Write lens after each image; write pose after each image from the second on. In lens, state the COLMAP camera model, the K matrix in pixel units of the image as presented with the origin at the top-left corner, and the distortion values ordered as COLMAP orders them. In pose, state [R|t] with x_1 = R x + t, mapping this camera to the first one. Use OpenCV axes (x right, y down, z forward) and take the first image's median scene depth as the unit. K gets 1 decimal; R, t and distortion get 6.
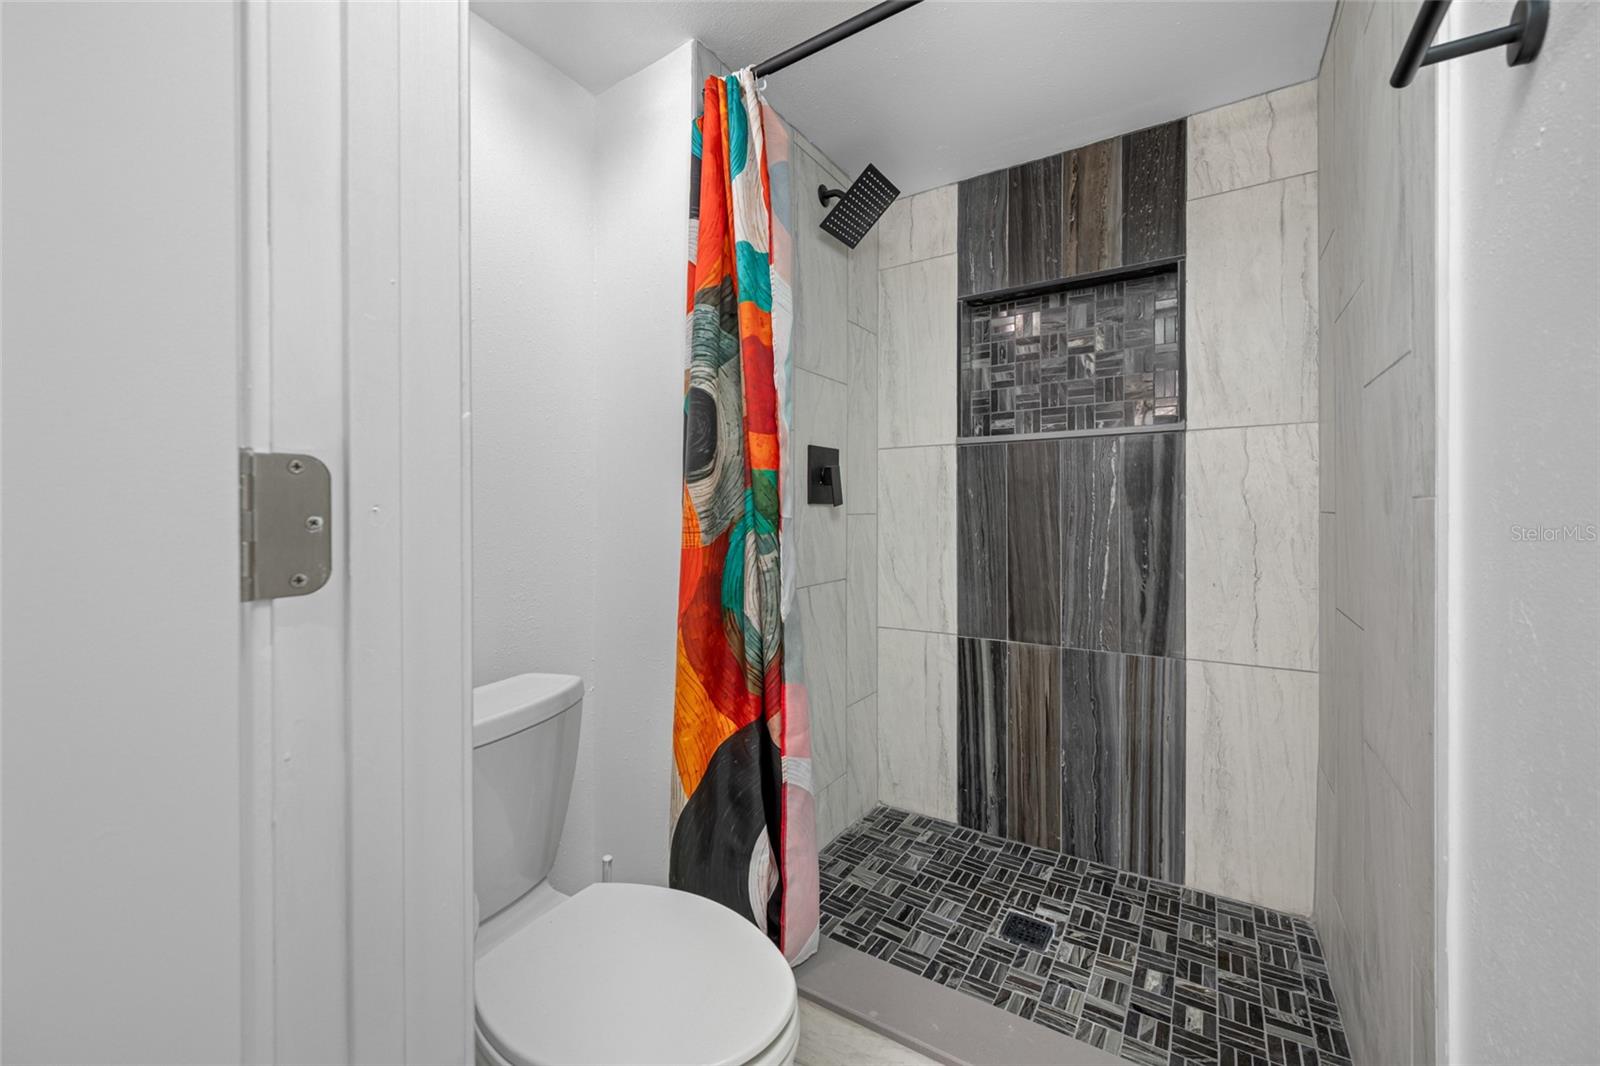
lens RADIAL K [[645.5, 0, 792.0], [0, 645.5, 533.6], [0, 0, 1]] dist [-0.000821, -0.000733]
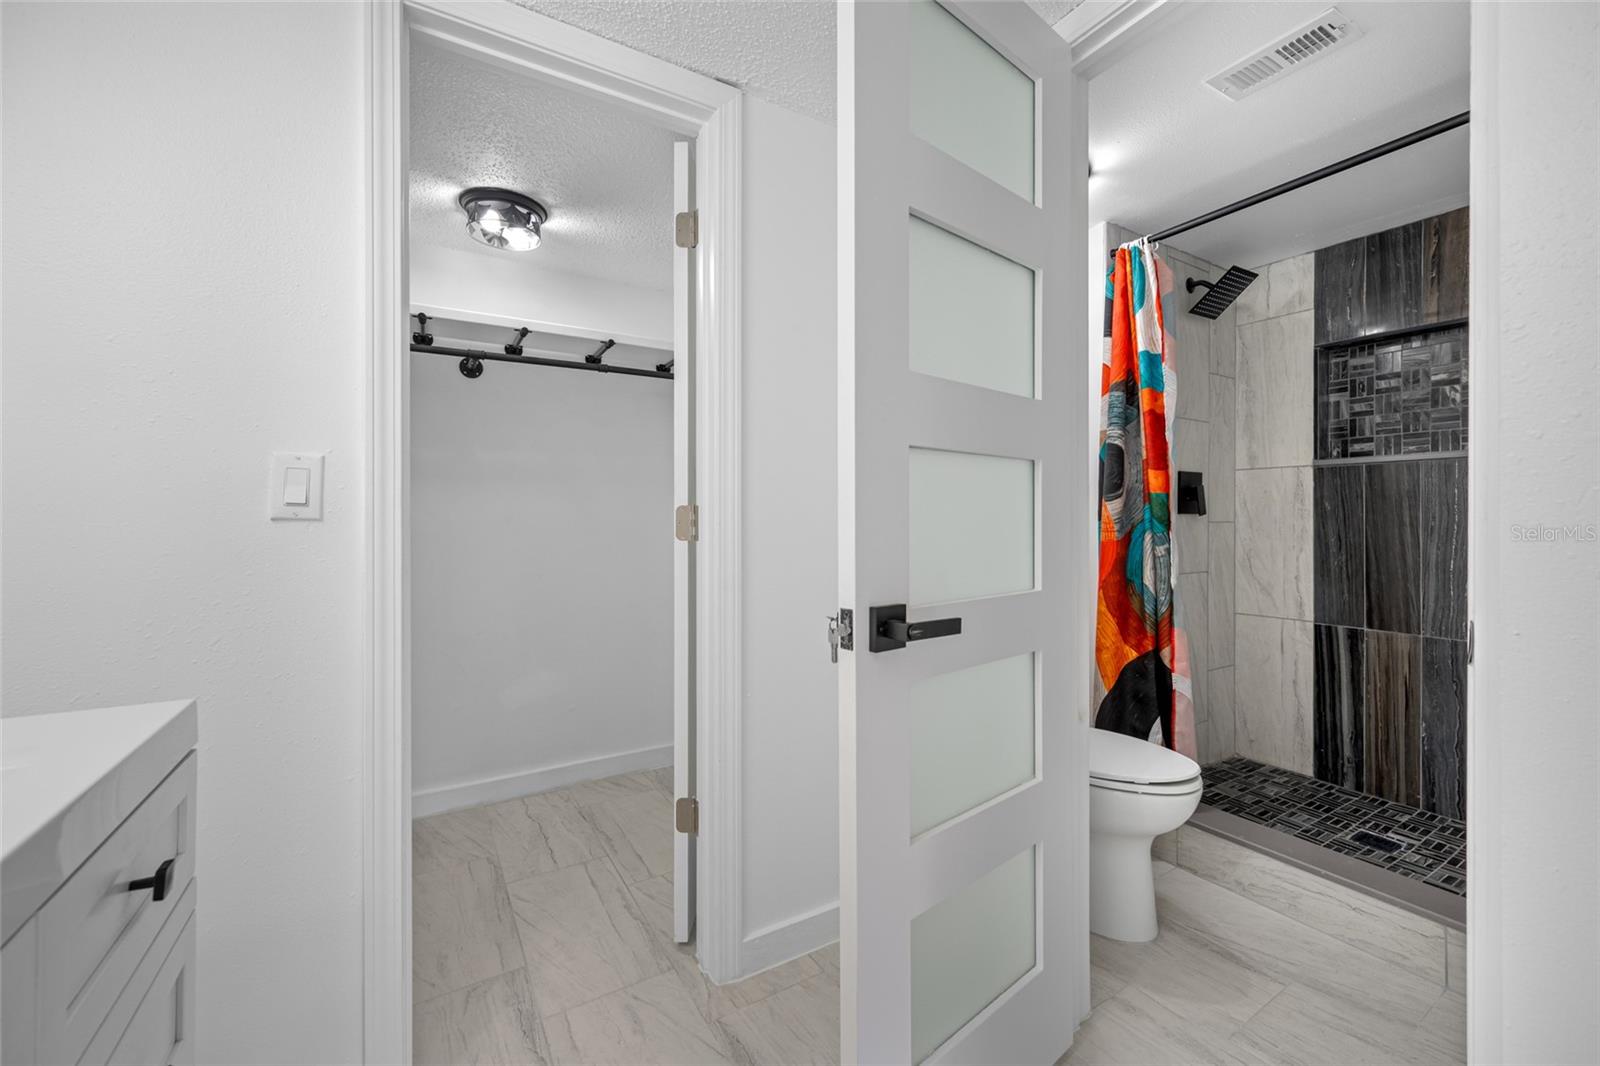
lens RADIAL K [[645.5, 0, 801.4], [0, 645.5, 517.9], [0, 0, 1]] dist [-0.000821, -0.000733]
pose [[0.906496, 0.008680, -0.422126, -0.119092], [-0.023371, 0.999287, -0.029639, 0.021530], [0.421567, 0.036733, 0.906053, -0.568921]]
